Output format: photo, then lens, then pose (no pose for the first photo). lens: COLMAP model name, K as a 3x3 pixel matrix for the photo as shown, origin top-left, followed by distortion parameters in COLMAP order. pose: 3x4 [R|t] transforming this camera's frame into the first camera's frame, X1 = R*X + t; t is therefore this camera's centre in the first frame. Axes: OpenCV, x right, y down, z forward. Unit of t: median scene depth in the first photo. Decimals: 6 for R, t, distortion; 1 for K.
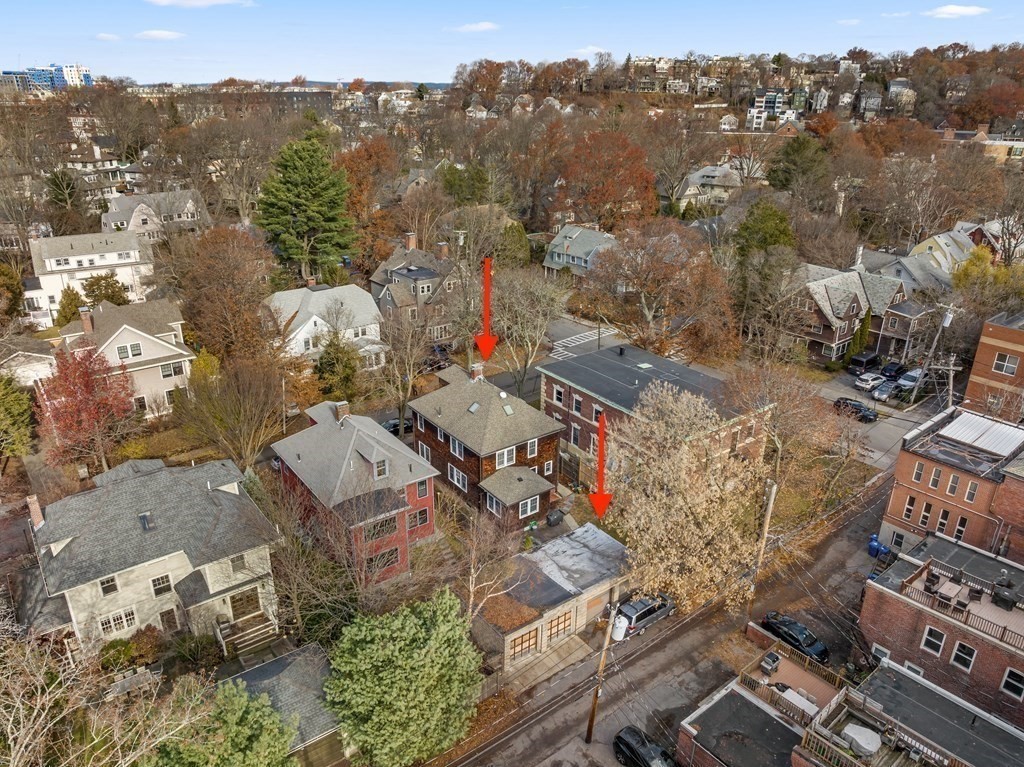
lens RADIAL K [[725.2, 0, 511.9], [0, 725.2, 383.2], [0, 0, 1]] dist [-0.039592, -0.001338]
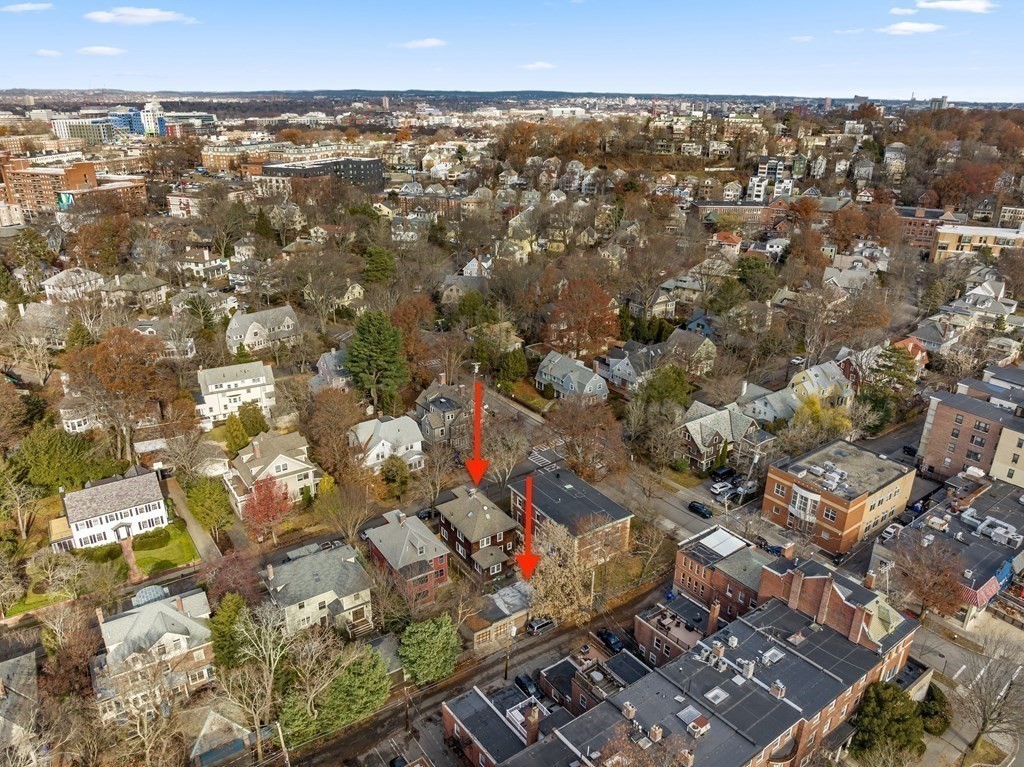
lens RADIAL K [[725.2, 0, 513.8], [0, 725.2, 383.8], [0, 0, 1]] dist [-0.039592, -0.001338]
pose [[0.998577, 0.020798, -0.049104, 0.124047], [-0.021089, 0.999763, -0.005425, -0.250785], [0.048979, 0.006453, 0.998779, -0.747430]]
